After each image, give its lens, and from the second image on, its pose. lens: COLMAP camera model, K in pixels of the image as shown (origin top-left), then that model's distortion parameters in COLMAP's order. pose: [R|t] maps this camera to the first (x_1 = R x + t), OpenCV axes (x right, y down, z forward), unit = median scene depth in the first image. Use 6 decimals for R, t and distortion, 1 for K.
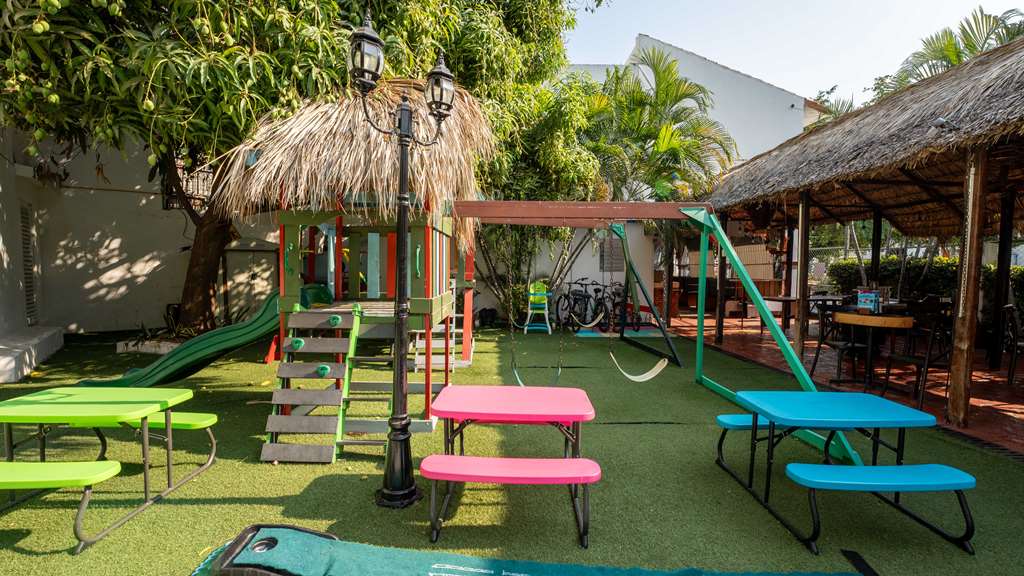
lens RADIAL K [[430.9, 0, 510.2], [0, 430.9, 286.5], [0, 0, 1]] dist [-0.002739, 0.000107]
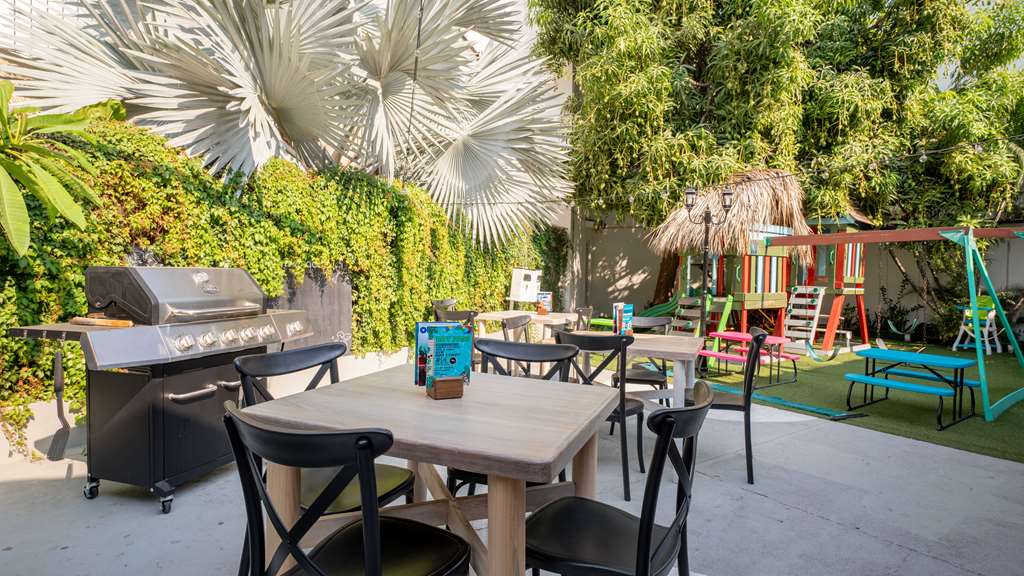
lens RADIAL K [[509.3, 0, 511.6], [0, 509.3, 287.7], [0, 0, 1]] dist [-0.000339, 0.000005]
pose [[0.569246, 0.016691, -0.821998, 1.010524], [-0.041762, 0.999090, -0.008633, 0.063021], [0.821106, 0.039242, 0.569425, -1.045591]]
